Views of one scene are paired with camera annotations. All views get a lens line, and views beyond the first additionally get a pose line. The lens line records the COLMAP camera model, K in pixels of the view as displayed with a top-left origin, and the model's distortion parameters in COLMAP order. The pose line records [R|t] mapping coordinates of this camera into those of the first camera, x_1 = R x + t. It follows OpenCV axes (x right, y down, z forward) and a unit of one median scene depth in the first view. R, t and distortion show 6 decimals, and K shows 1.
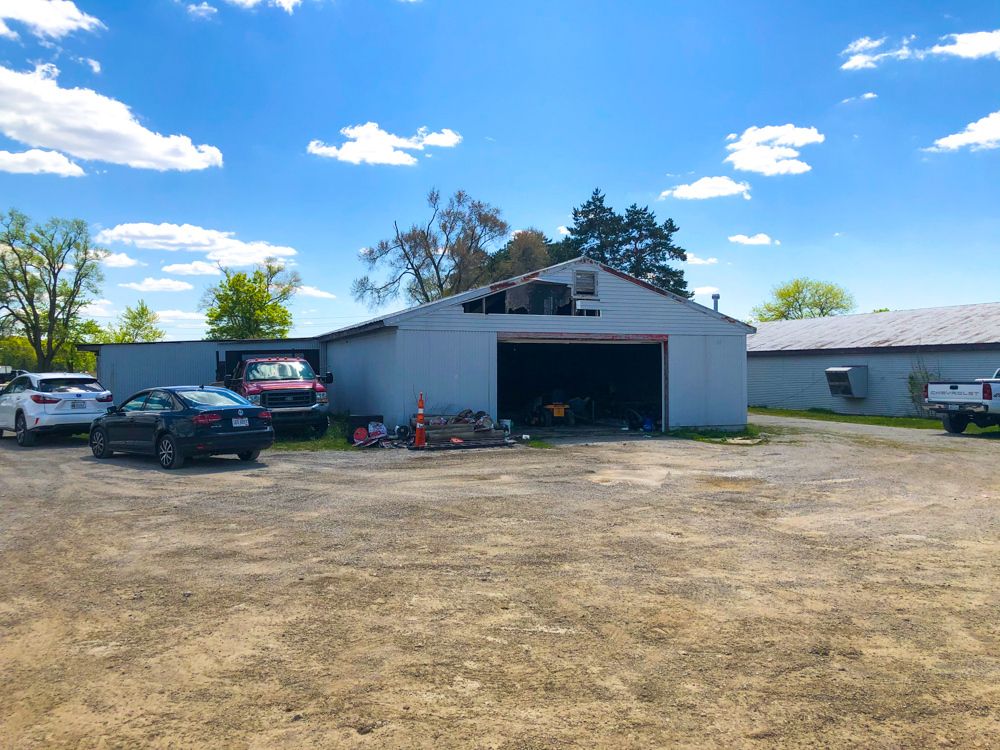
lens RADIAL K [[808.5, 0, 500.0], [0, 808.5, 375.0], [0, 0, 1]] dist [-0.000752, -0.001043]
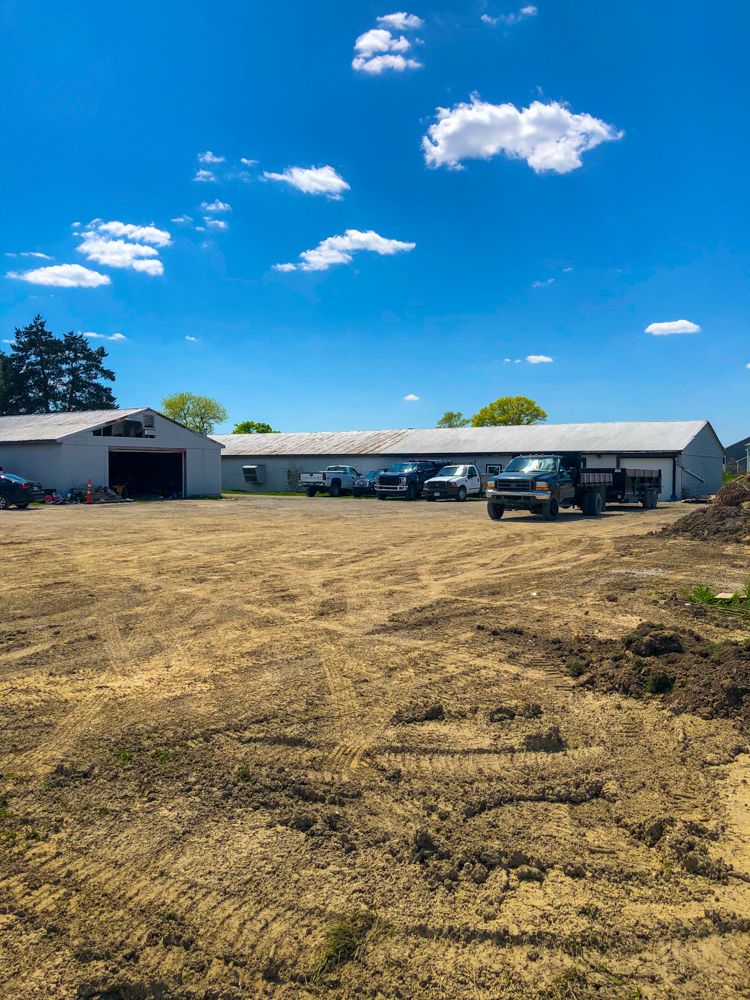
lens RADIAL K [[808.5, 0, 375.0], [0, 808.5, 500.0], [0, 0, 1]] dist [-0.000752, -0.001043]
pose [[0.816298, -0.018412, 0.577337, -0.169463], [-0.000283, 0.999479, 0.032274, 0.003776], [-0.577631, -0.026508, 0.815868, -0.267387]]
